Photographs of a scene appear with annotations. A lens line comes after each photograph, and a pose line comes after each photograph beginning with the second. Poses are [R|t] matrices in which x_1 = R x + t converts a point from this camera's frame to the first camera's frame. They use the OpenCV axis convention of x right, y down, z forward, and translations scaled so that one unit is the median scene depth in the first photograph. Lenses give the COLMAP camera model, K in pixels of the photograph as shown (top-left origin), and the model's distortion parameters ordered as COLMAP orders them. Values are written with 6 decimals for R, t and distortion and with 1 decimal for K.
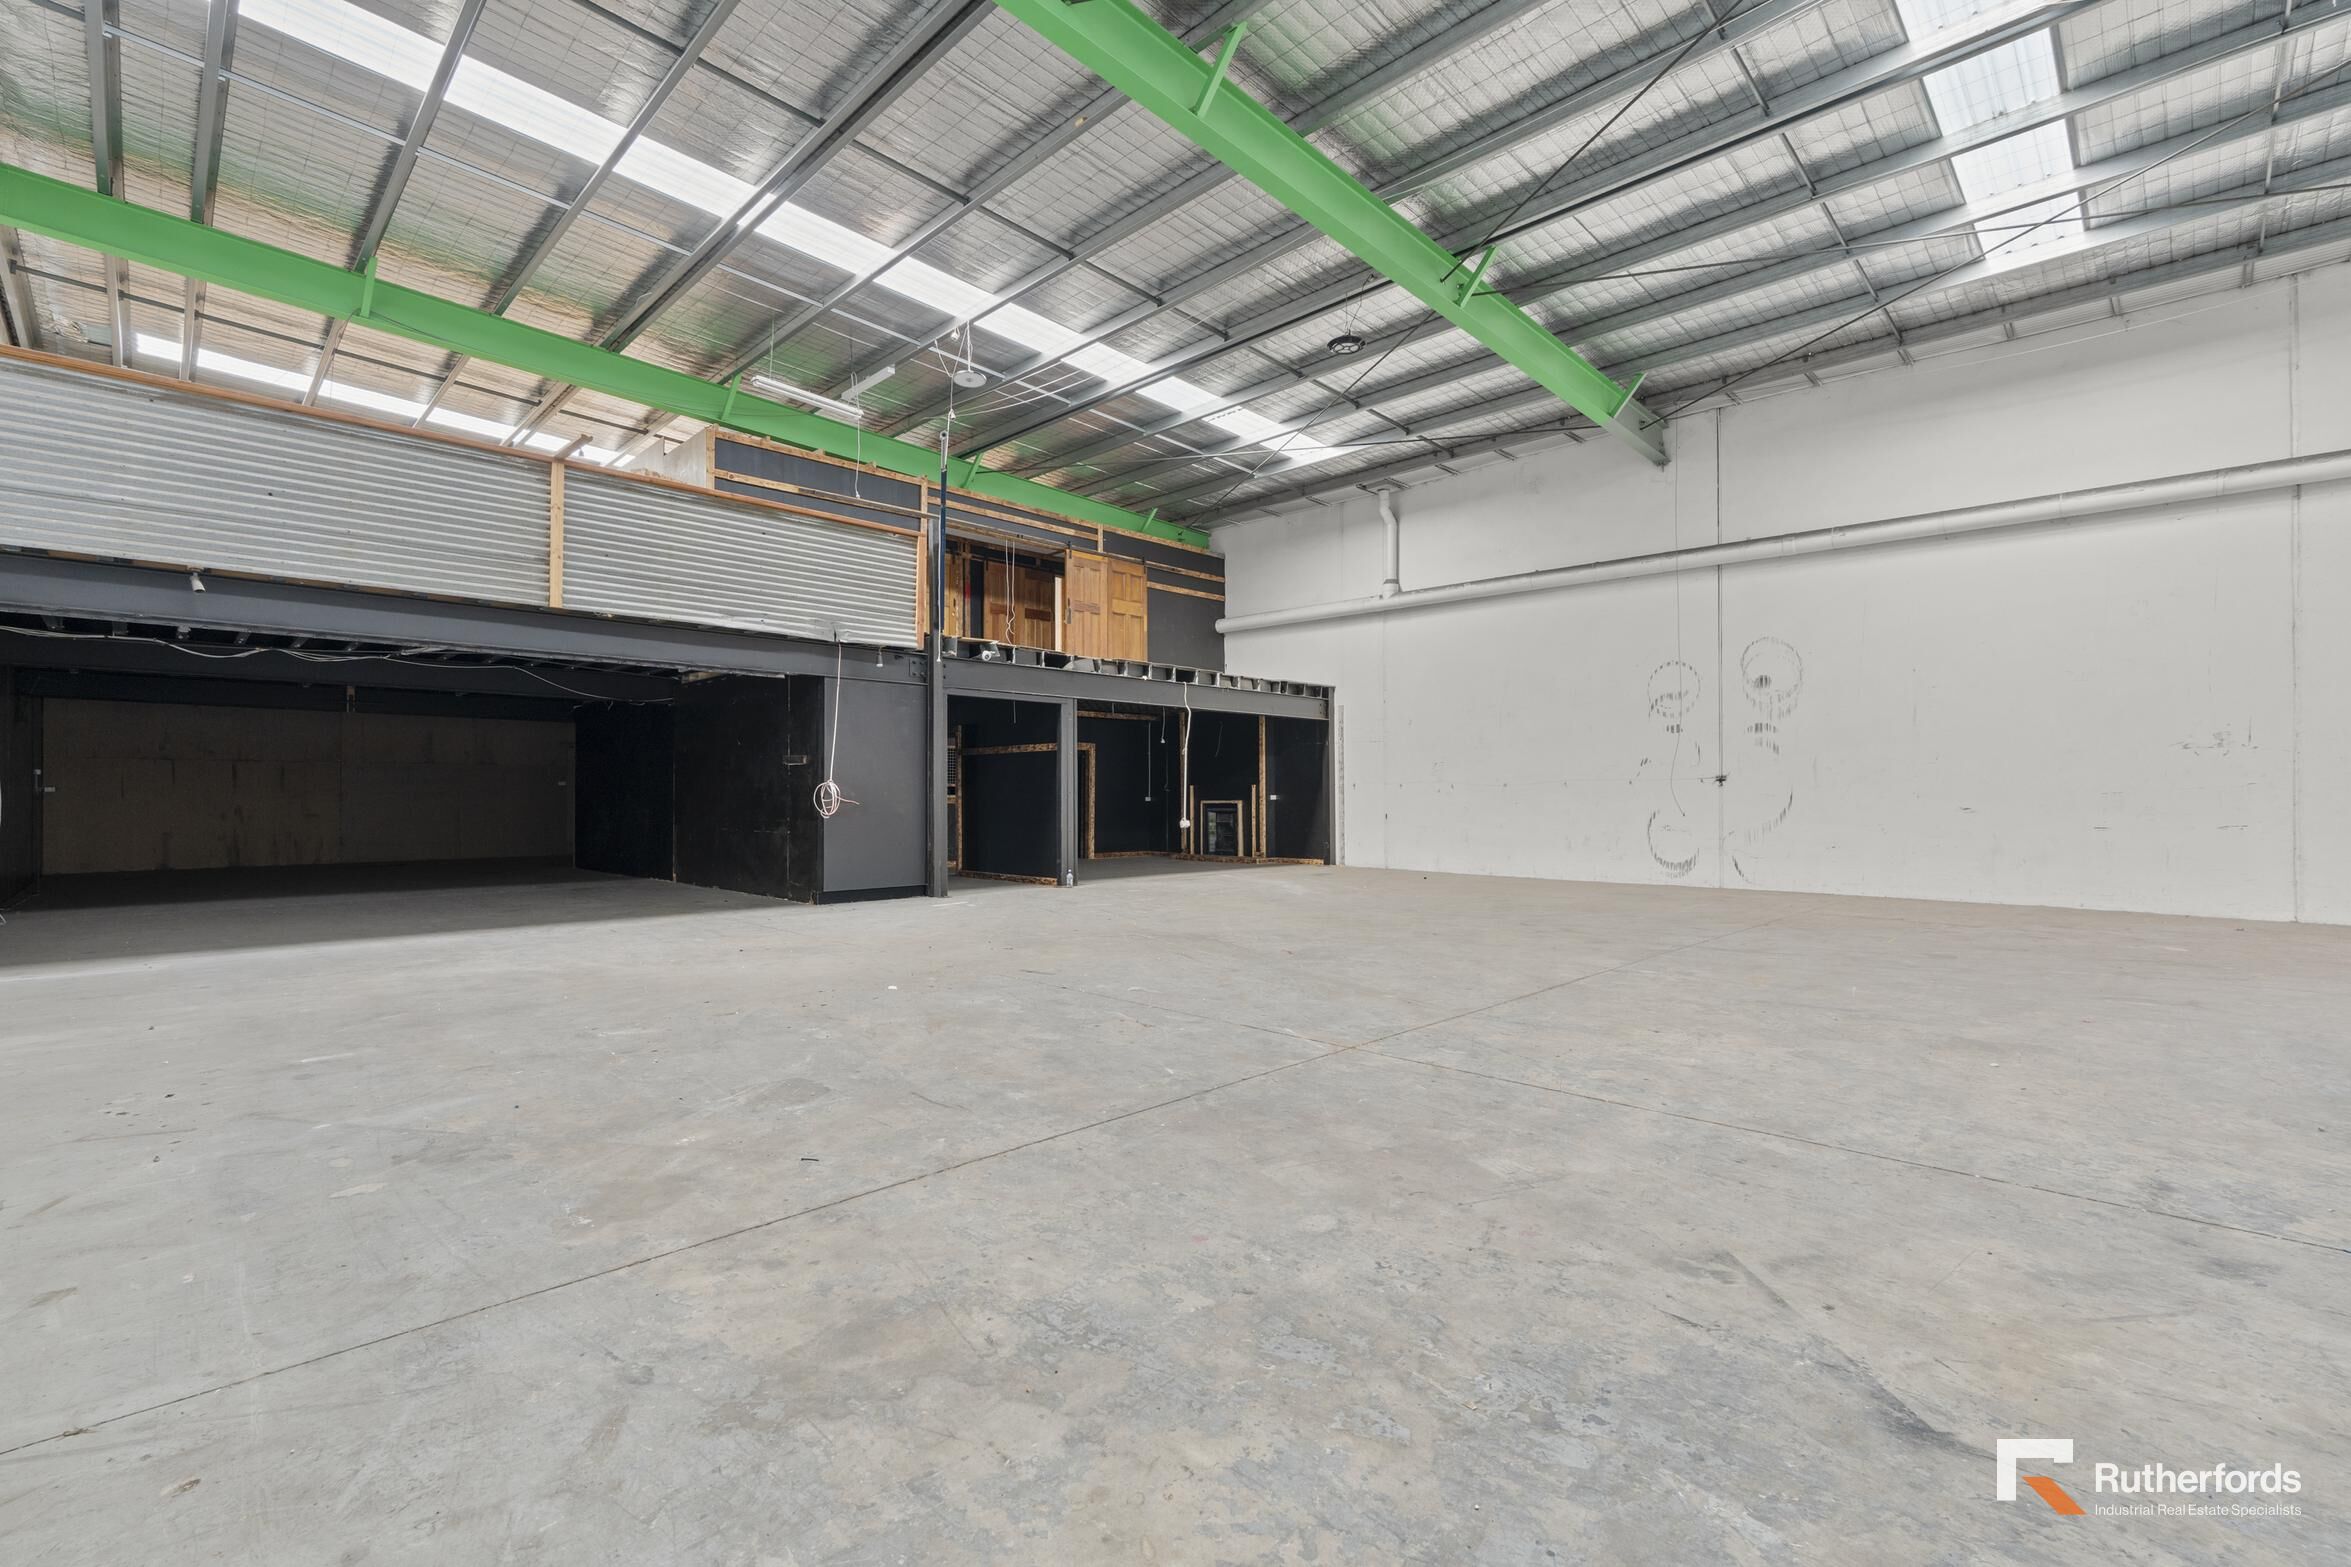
lens RADIAL K [[1063.3, 0, 1188.0], [0, 1063.3, 796.9], [0, 0, 1]] dist [0.000658, 0.000042]
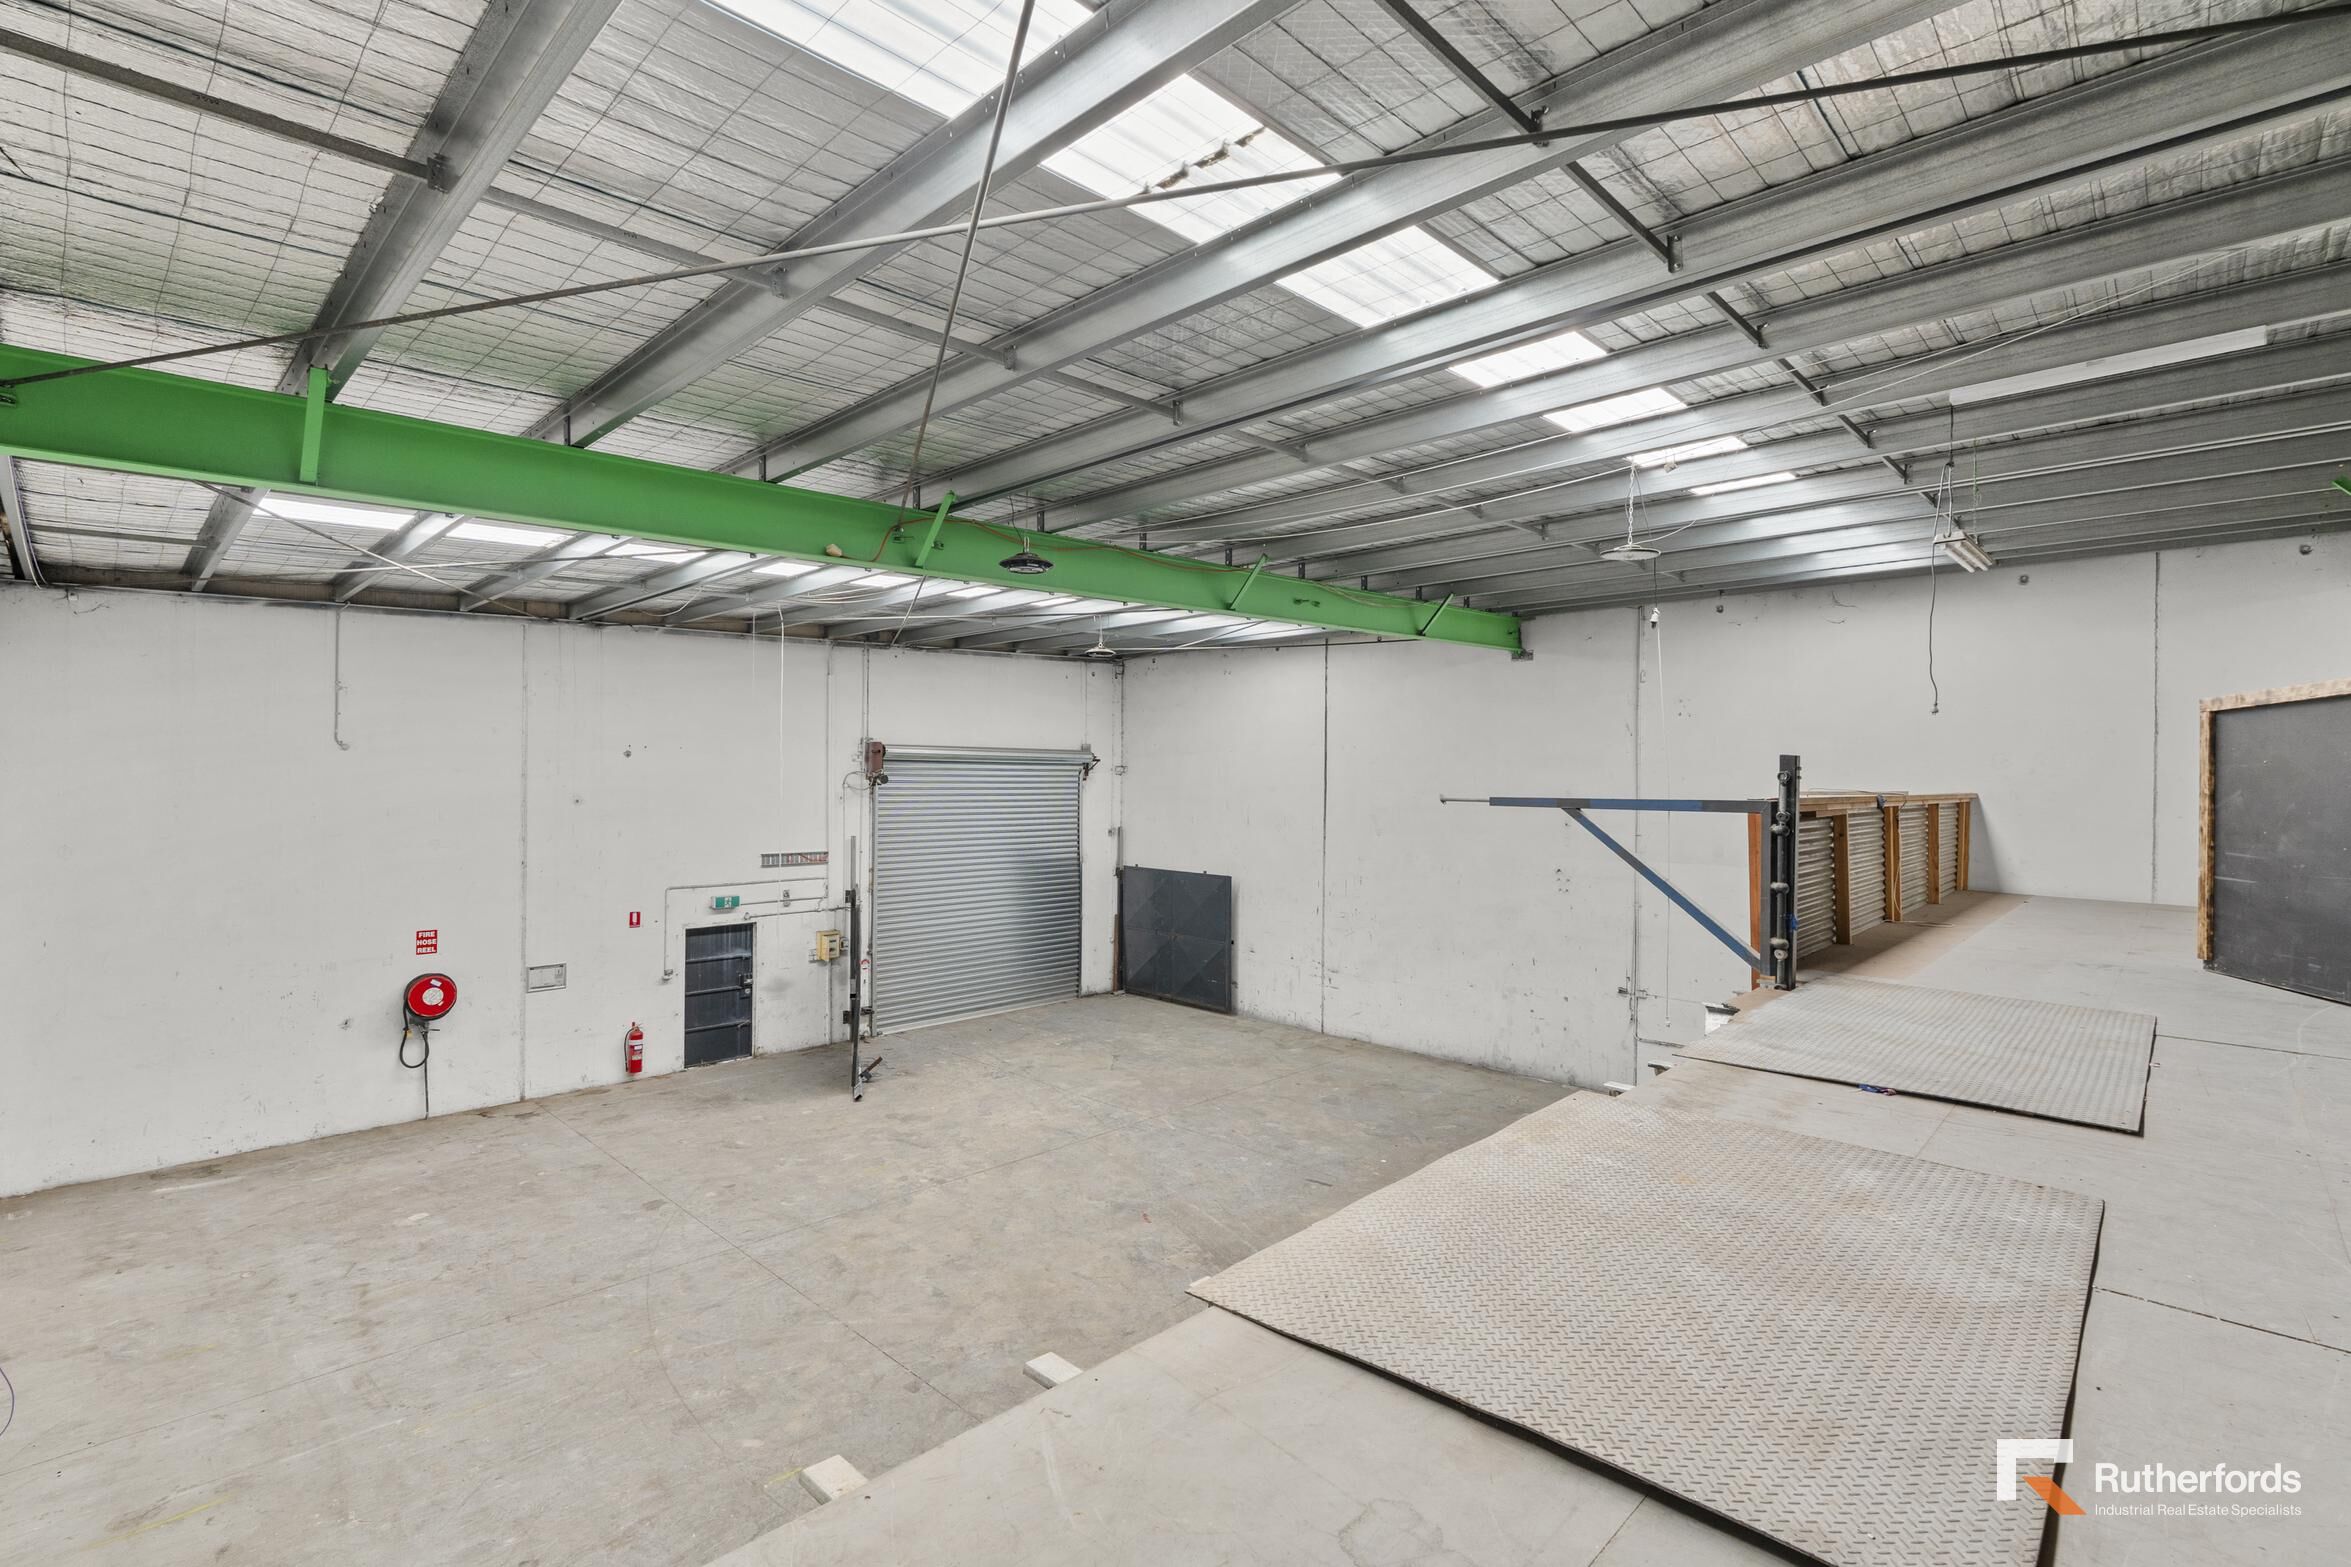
lens RADIAL K [[1124.9, 0, 1238.1], [0, 1124.9, 791.6], [0, 0, 1]] dist [0.000132, 0.000026]
pose [[-0.997808, -0.011657, -0.065134, 0.057271], [-0.012571, 0.999828, 0.013646, -0.268147], [0.064964, 0.014435, -0.997783, 1.650414]]
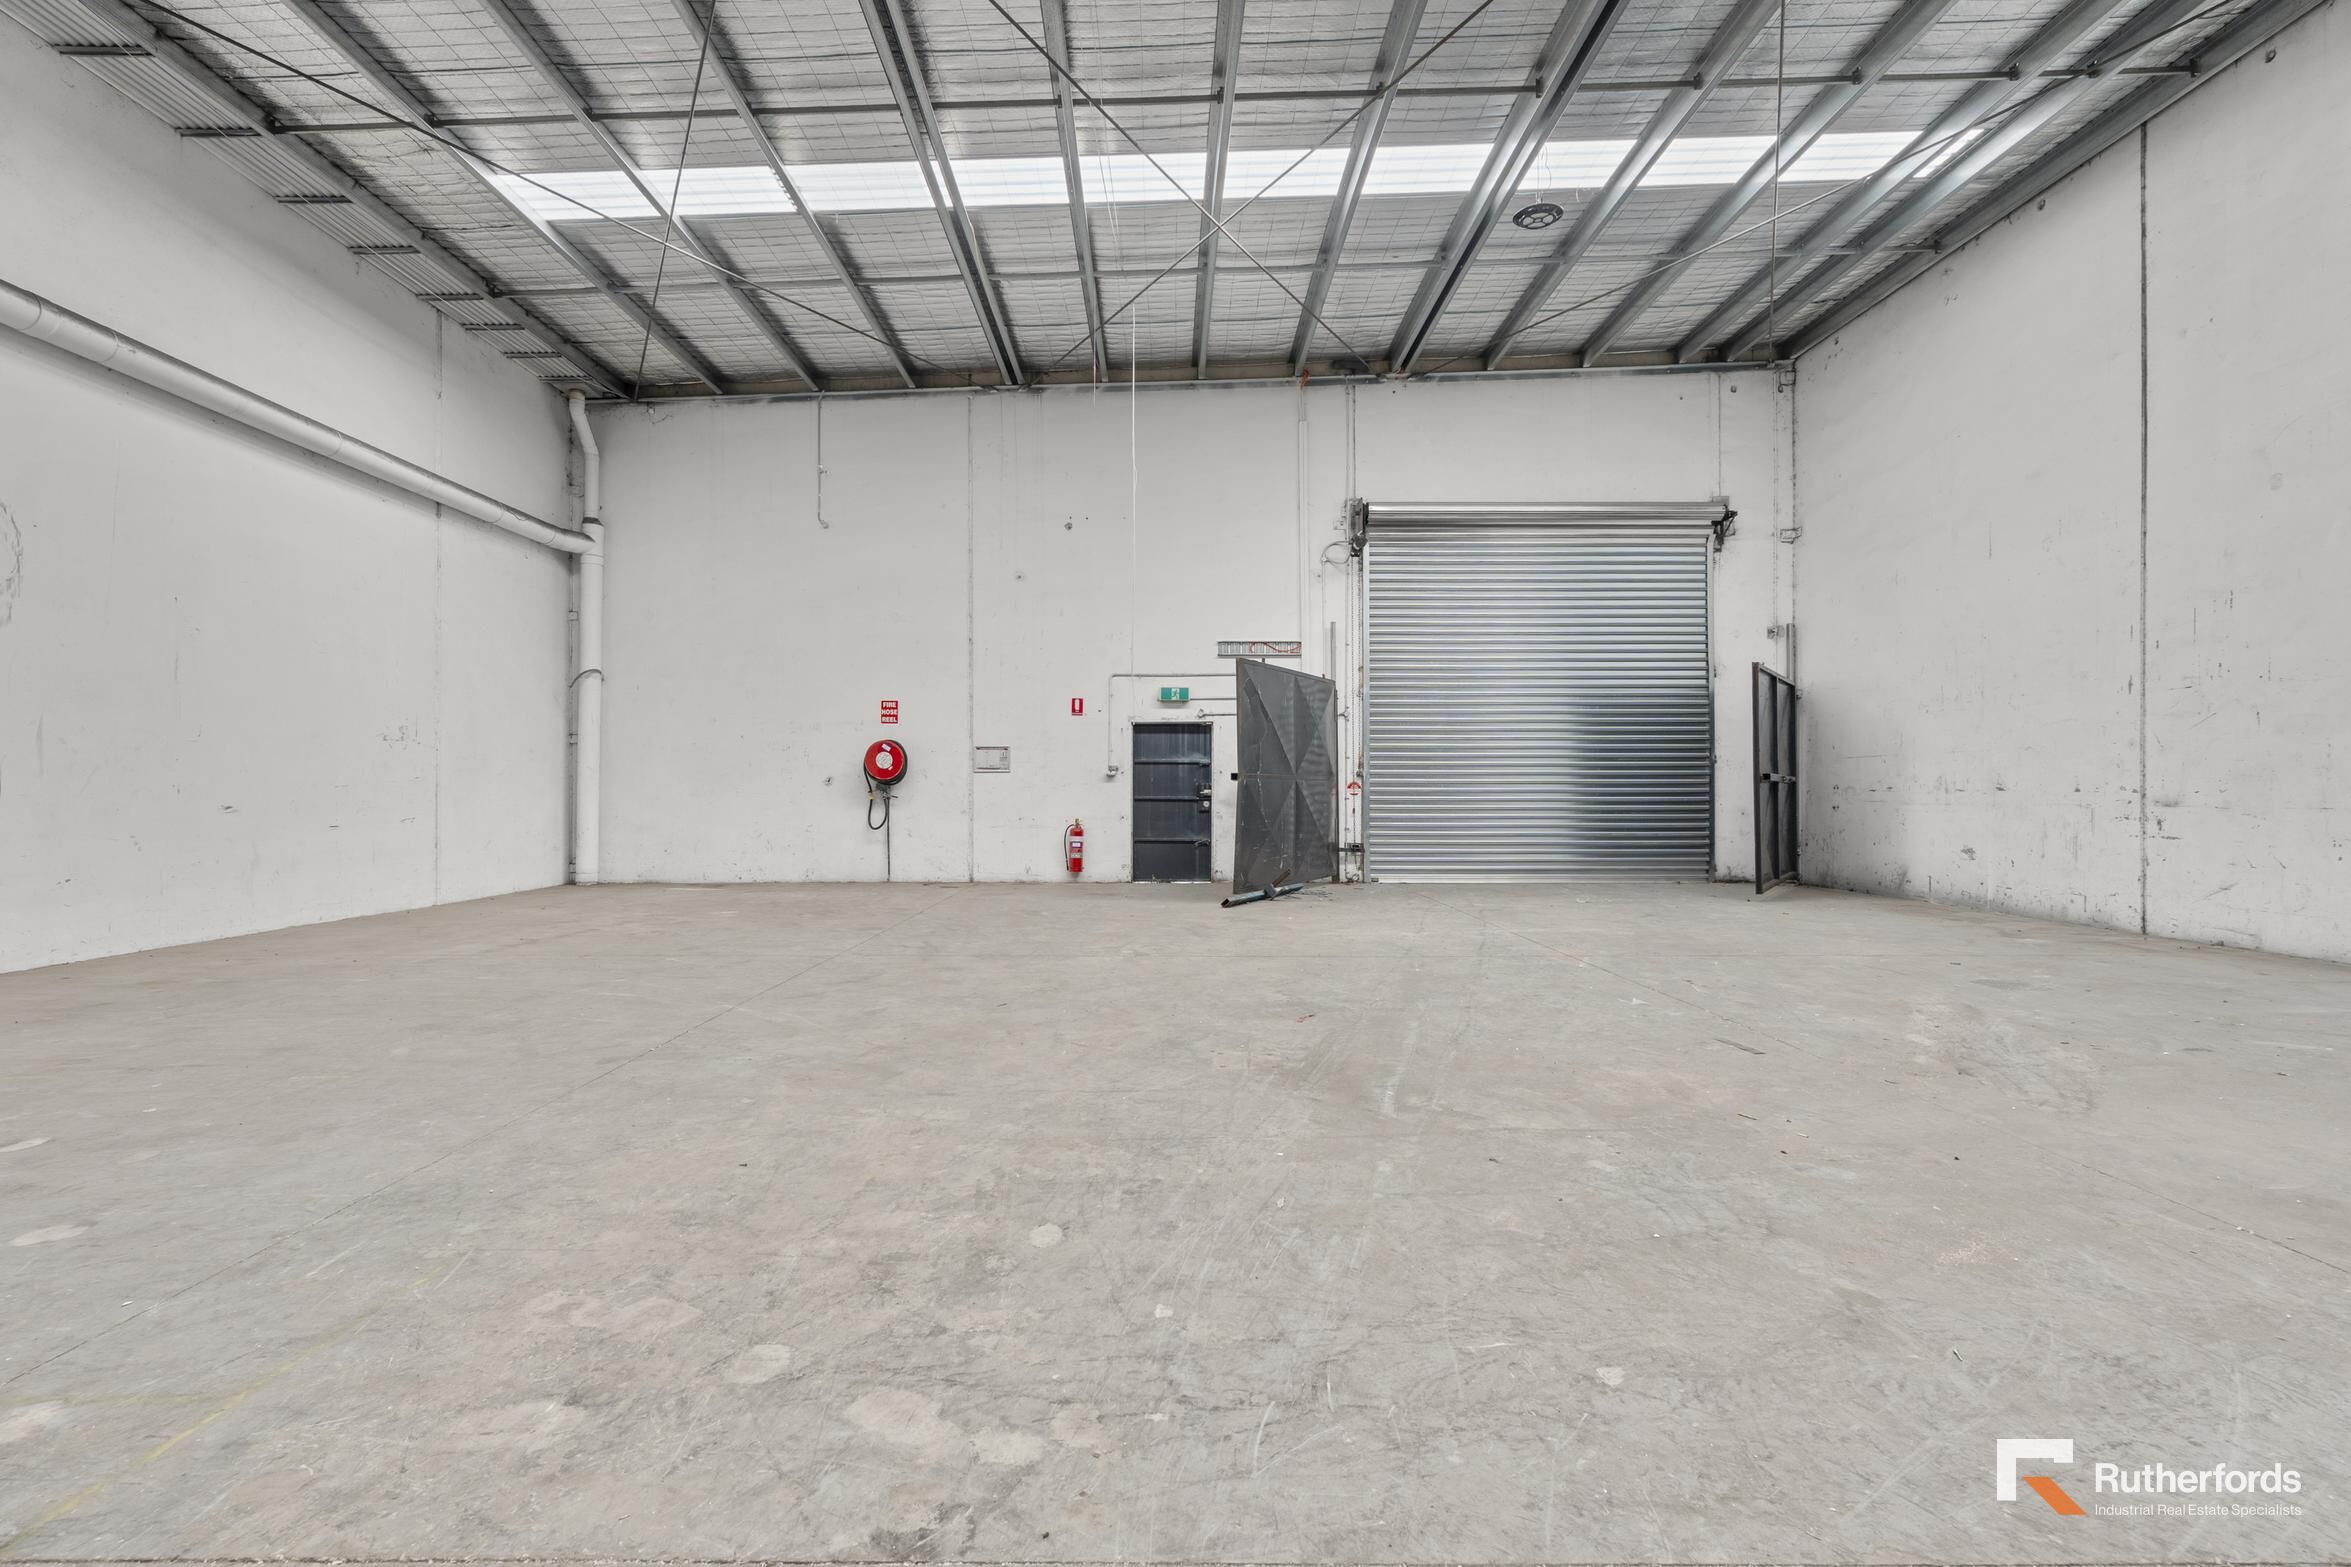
lens RADIAL K [[1147.6, 0, 1122.1], [0, 1147.6, 790.2], [0, 0, 1]] dist [-0.001687, 0.000567]
pose [[-0.702575, 0.001435, 0.711608, -0.243952], [-0.000352, 0.999997, -0.002365, 0.002934], [-0.711609, -0.001912, -0.702573, 1.126045]]
